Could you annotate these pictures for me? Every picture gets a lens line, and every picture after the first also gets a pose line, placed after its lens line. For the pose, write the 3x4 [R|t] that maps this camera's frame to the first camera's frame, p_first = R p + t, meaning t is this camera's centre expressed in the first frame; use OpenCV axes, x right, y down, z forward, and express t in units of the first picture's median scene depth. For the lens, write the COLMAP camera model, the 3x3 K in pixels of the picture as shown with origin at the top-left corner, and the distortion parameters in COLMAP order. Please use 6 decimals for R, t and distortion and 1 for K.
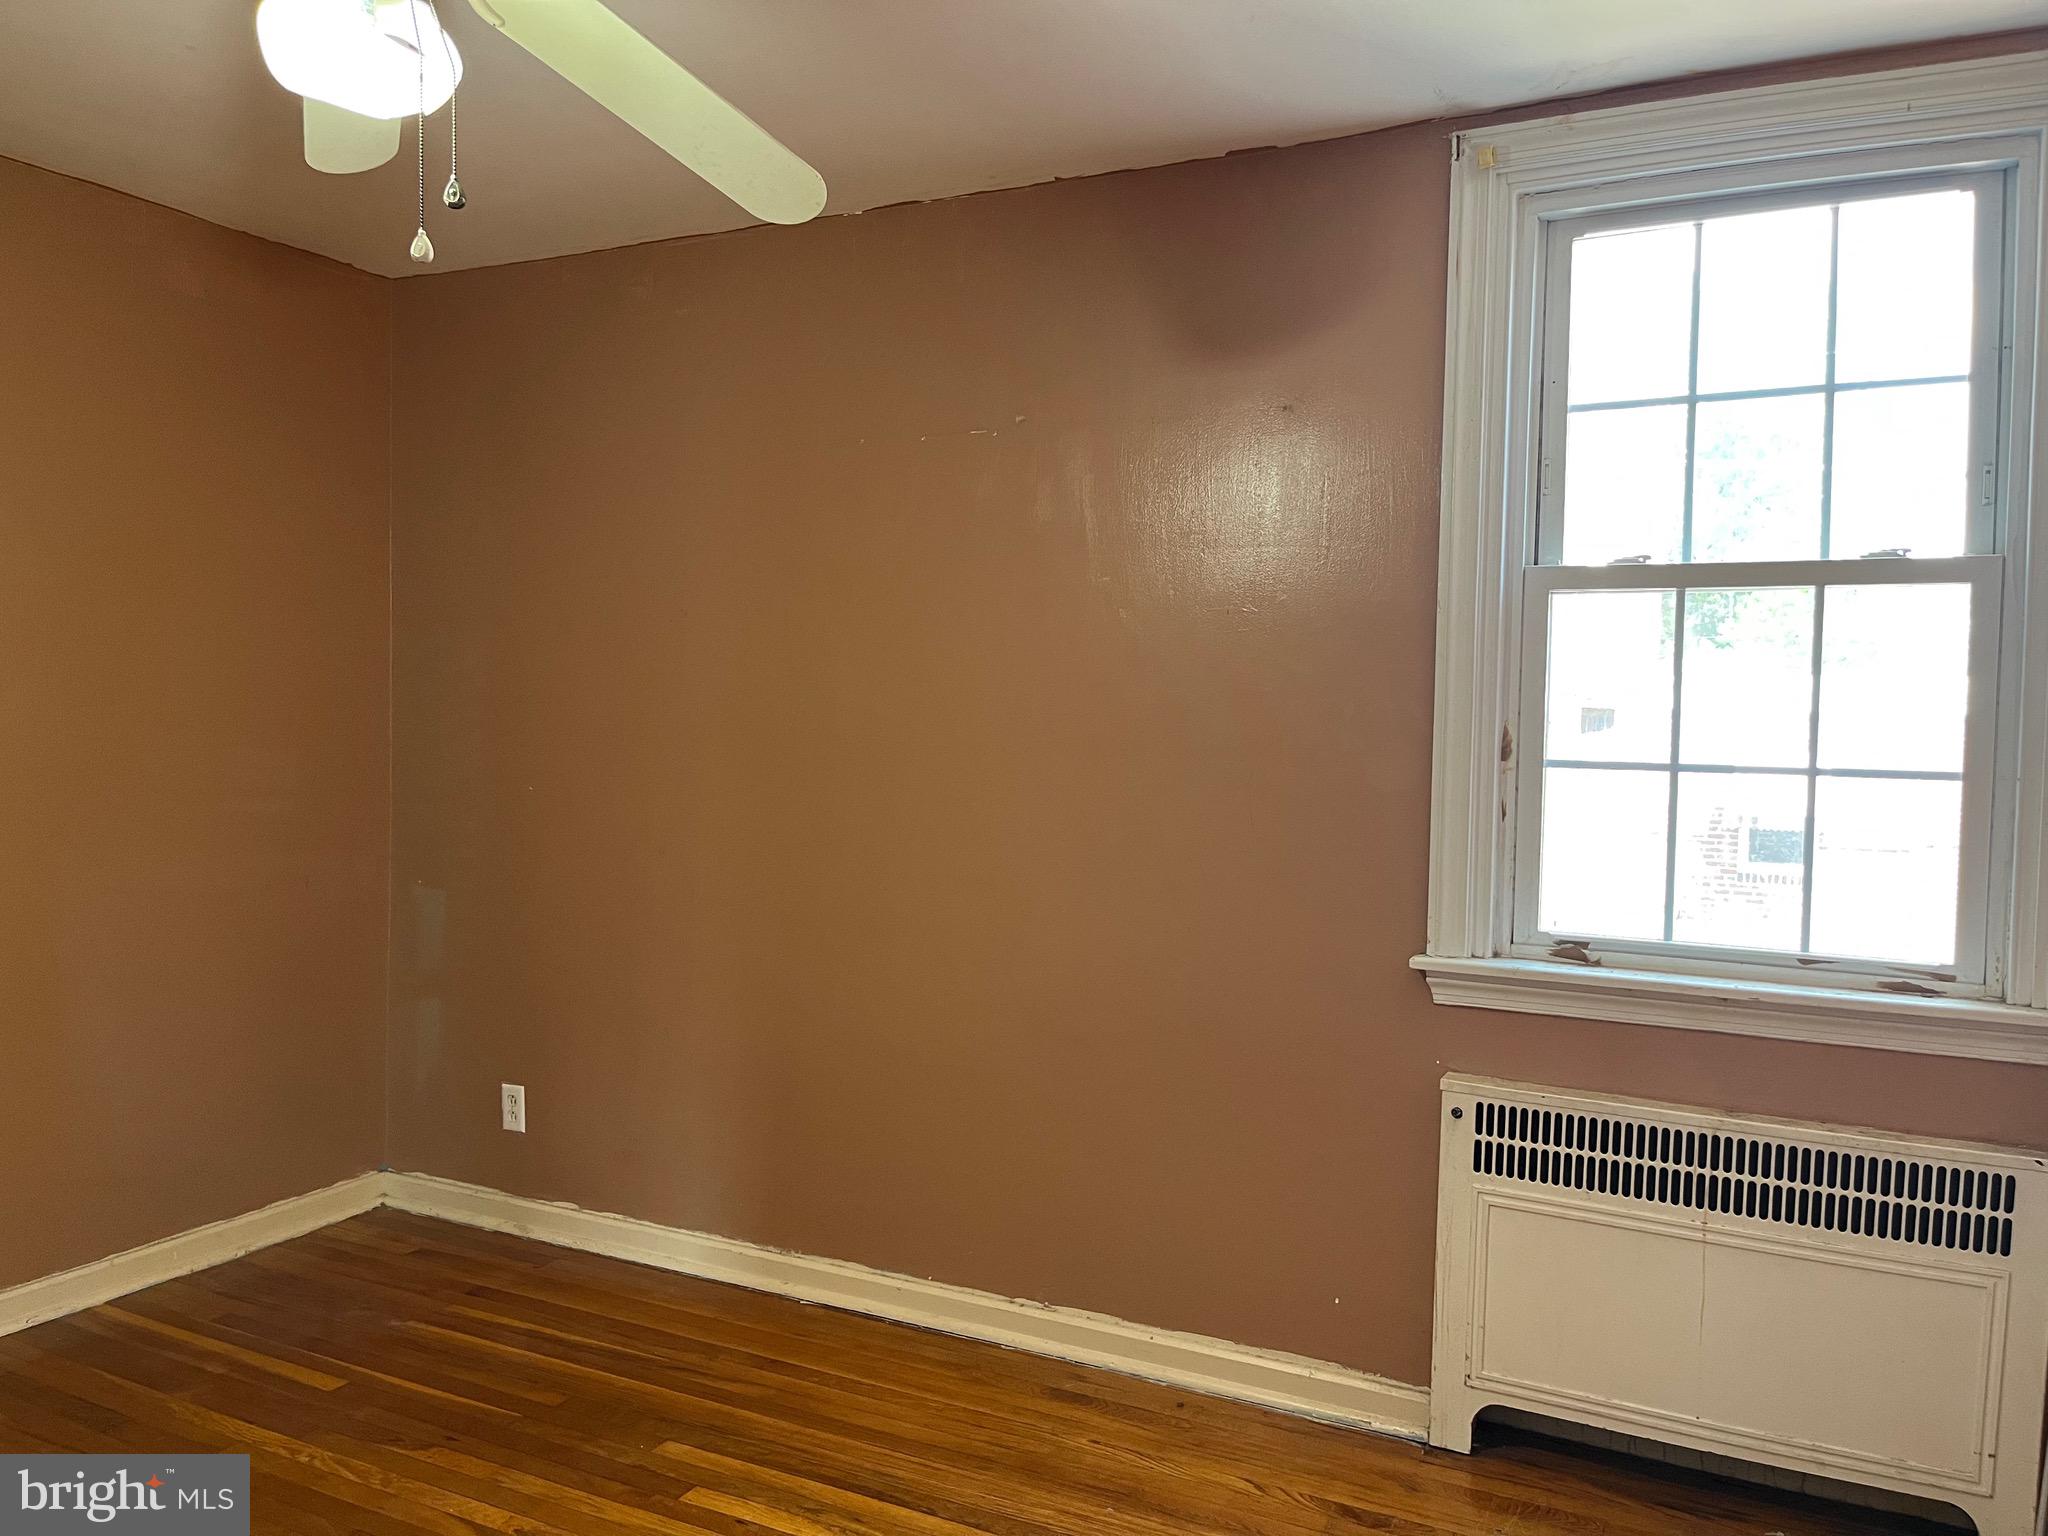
lens RADIAL K [[1565.4, 0, 1021.4], [0, 1565.4, 783.5], [0, 0, 1]] dist [0.052289, -0.057123]
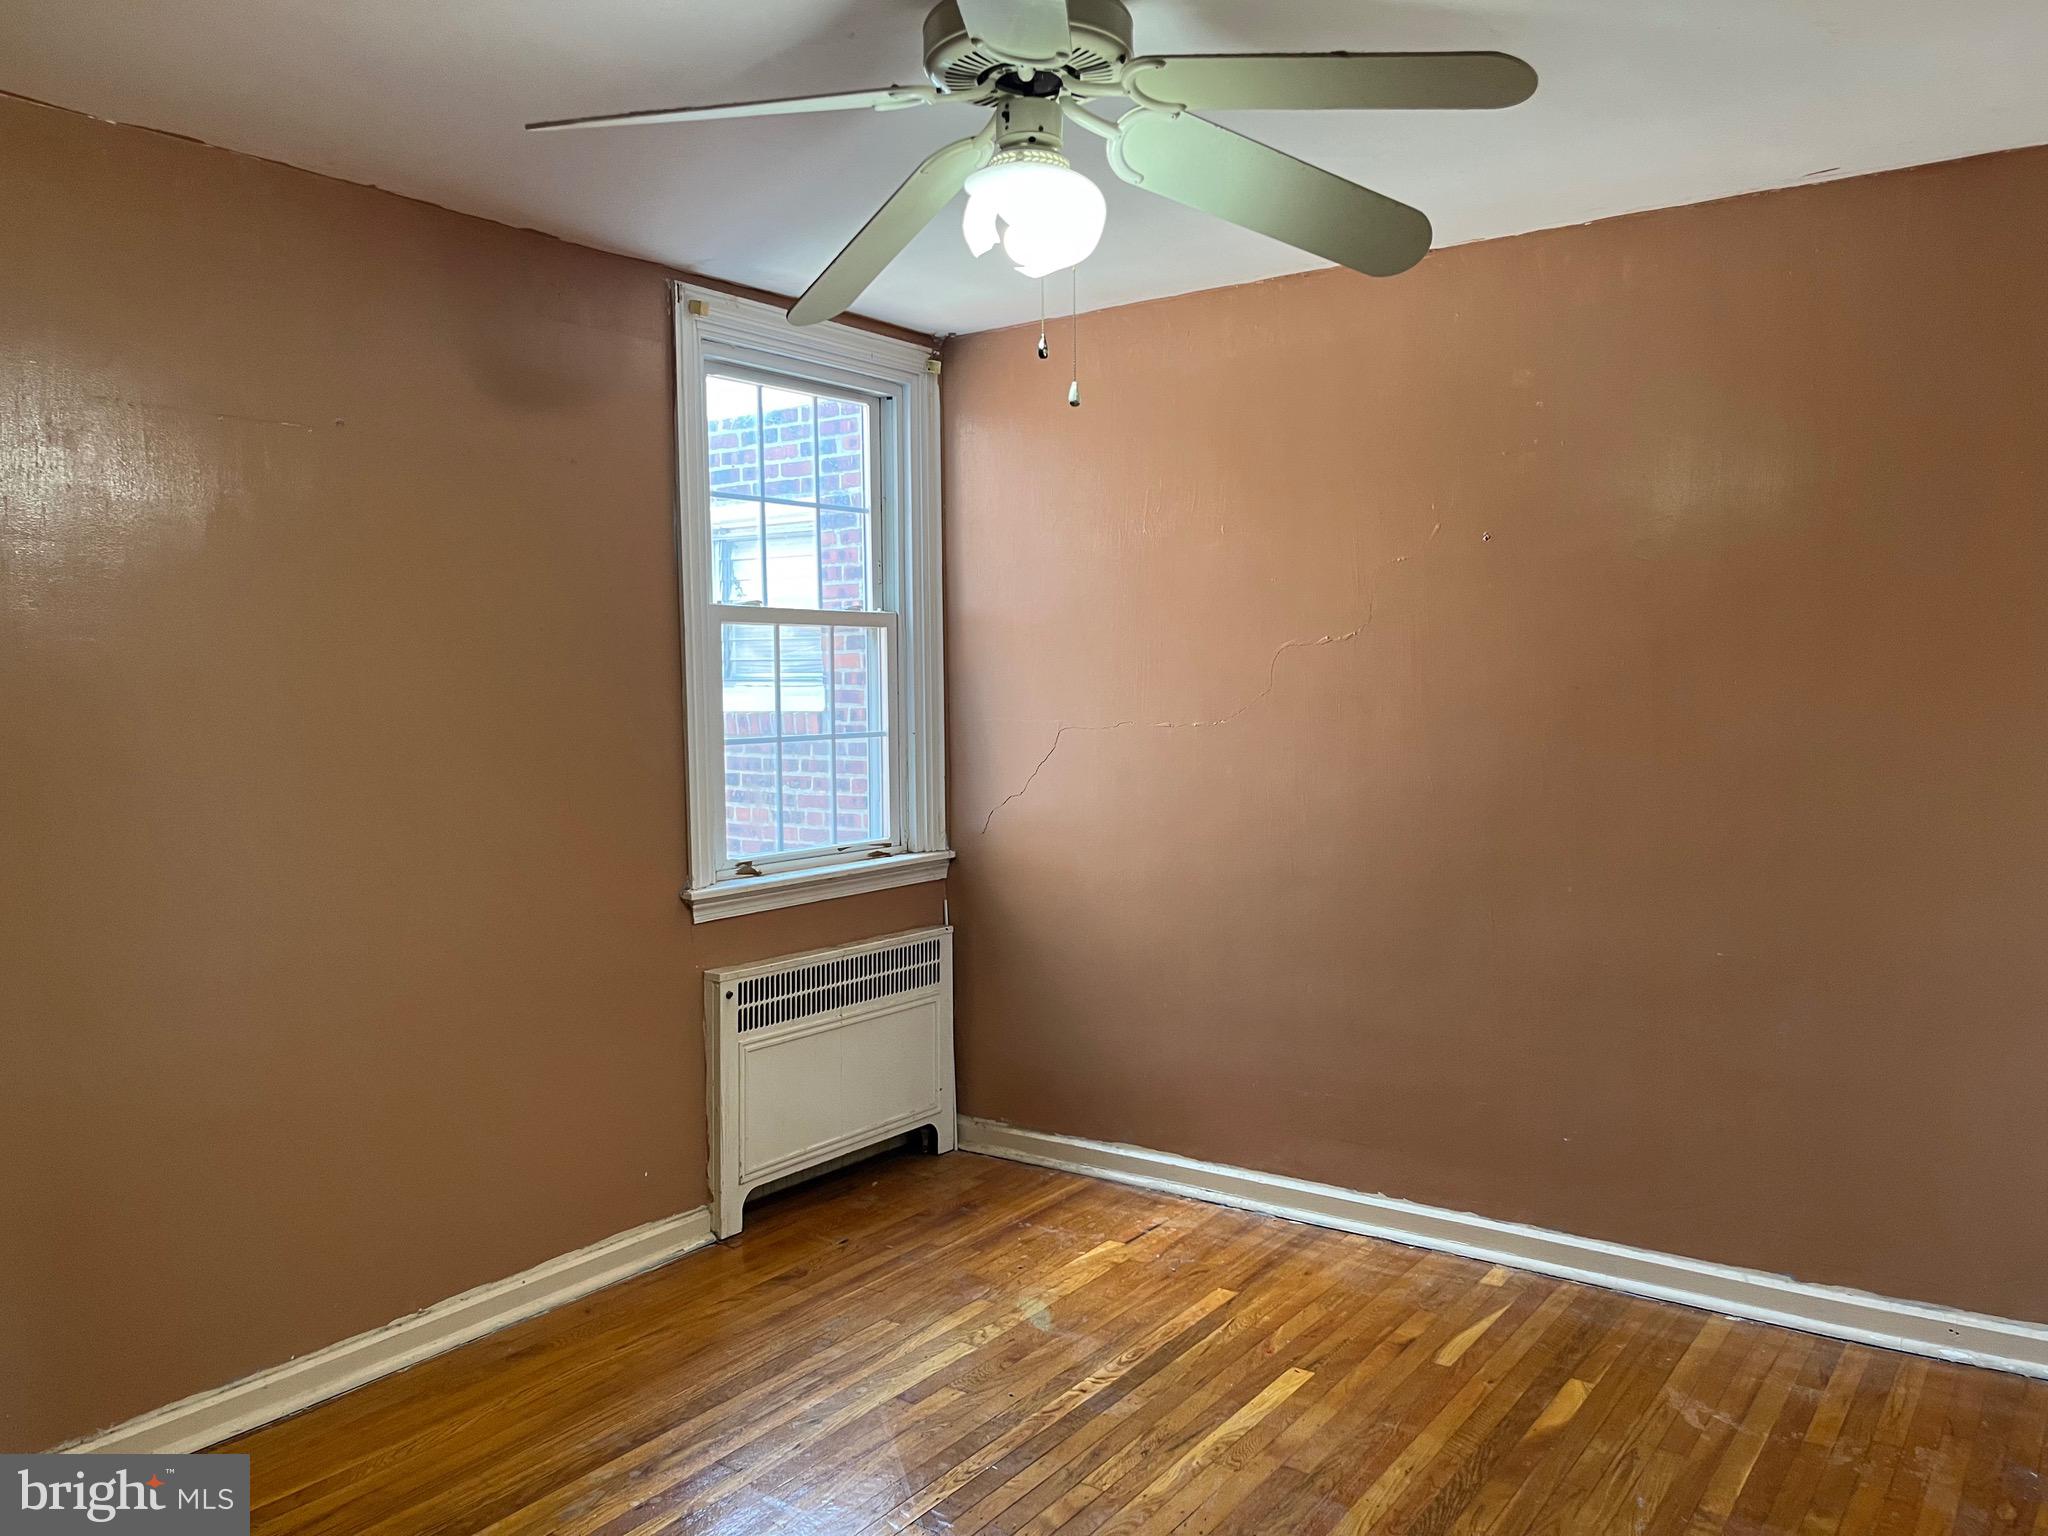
lens RADIAL K [[1565.4, 0, 1021.4], [0, 1565.4, 783.5], [0, 0, 1]] dist [0.052289, -0.057123]
pose [[0.147431, -0.085127, 0.985402, -1.021522], [0.063357, 0.995056, 0.076482, -0.066380], [-0.987041, 0.051156, 0.152095, 0.511423]]
